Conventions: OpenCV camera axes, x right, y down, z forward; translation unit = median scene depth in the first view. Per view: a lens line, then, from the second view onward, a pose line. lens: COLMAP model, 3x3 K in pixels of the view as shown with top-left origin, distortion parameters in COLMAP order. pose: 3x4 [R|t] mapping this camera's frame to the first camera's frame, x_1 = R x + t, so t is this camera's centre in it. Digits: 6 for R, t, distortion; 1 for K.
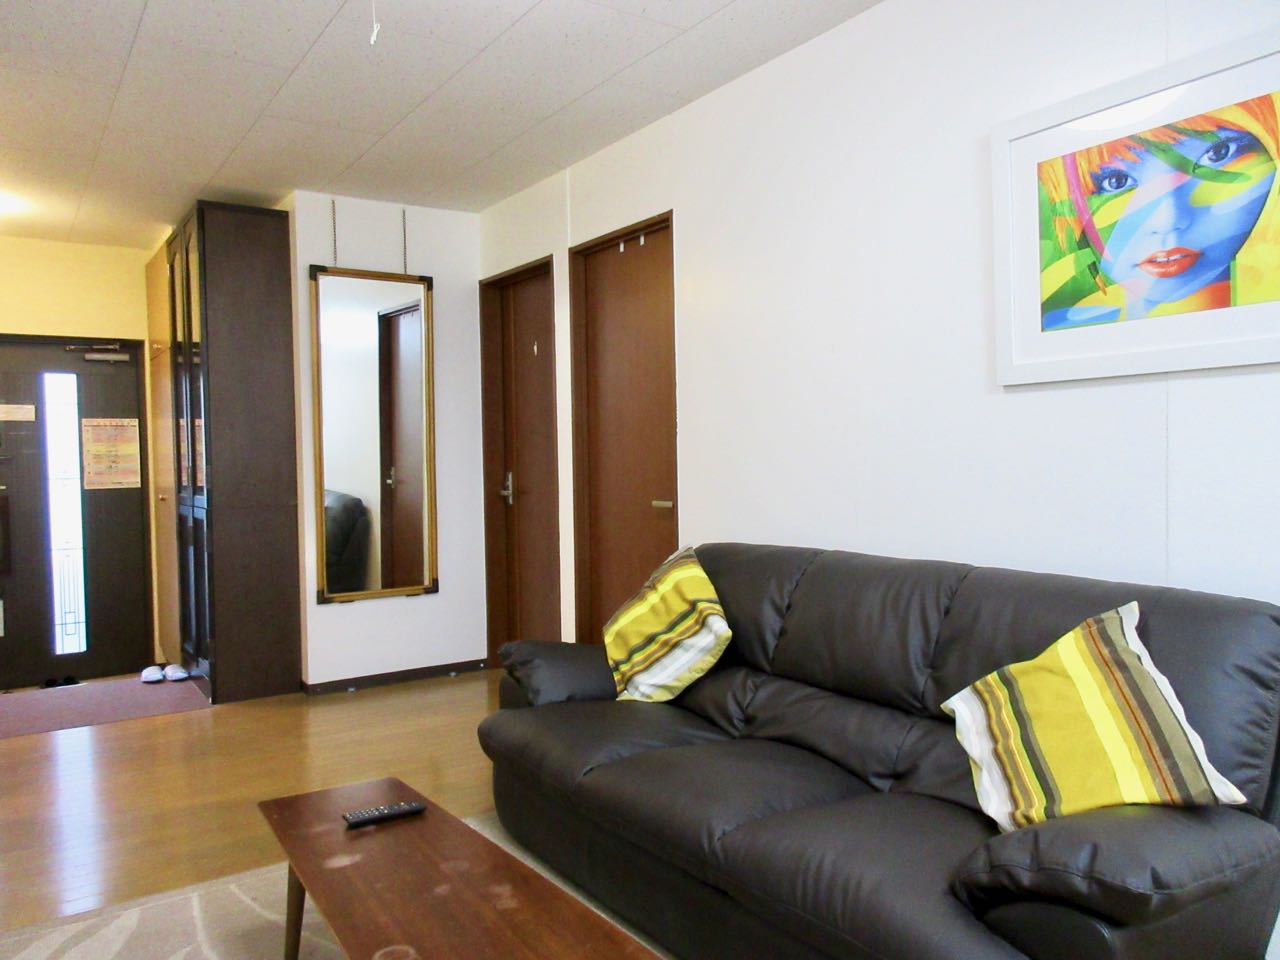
lens RADIAL K [[943.1, 0, 637.3], [0, 943.1, 478.5], [0, 0, 1]] dist [-0.001194, -0.000160]
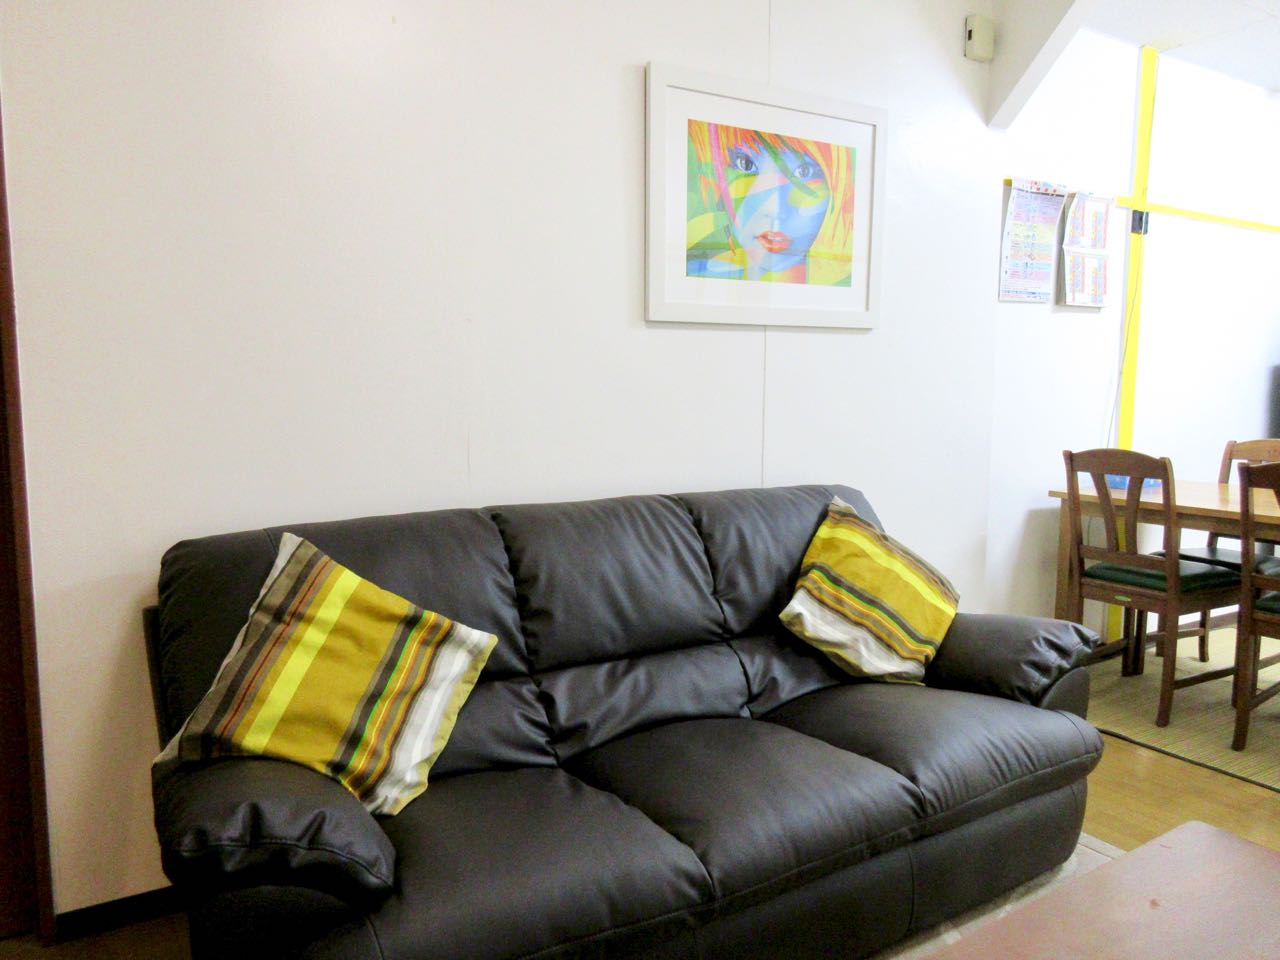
lens RADIAL K [[943.1, 0, 640.9], [0, 943.1, 477.0], [0, 0, 1]] dist [-0.001194, -0.000160]
pose [[0.034152, -0.081962, 0.996050, -0.702925], [0.024643, 0.996398, 0.081146, -0.011801], [-0.999113, 0.021774, 0.036048, 1.031959]]
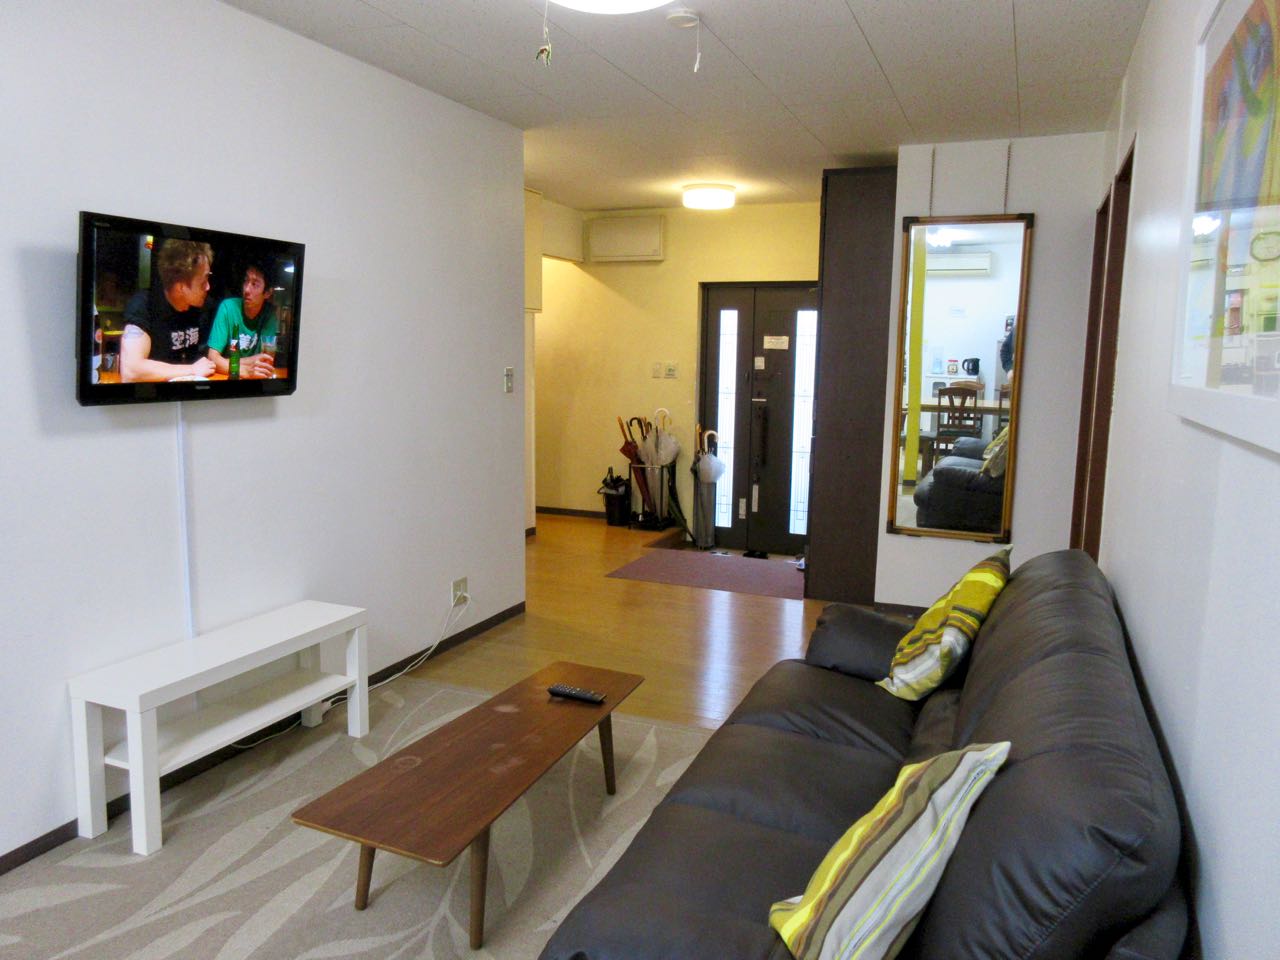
lens RADIAL K [[943.1, 0, 634.1], [0, 943.1, 477.0], [0, 0, 1]] dist [-0.001194, -0.000160]
pose [[0.551420, 0.138966, -0.822572, 0.796075], [-0.047443, 0.989656, 0.135390, -0.133746], [0.832878, -0.035631, 0.552309, 0.304394]]
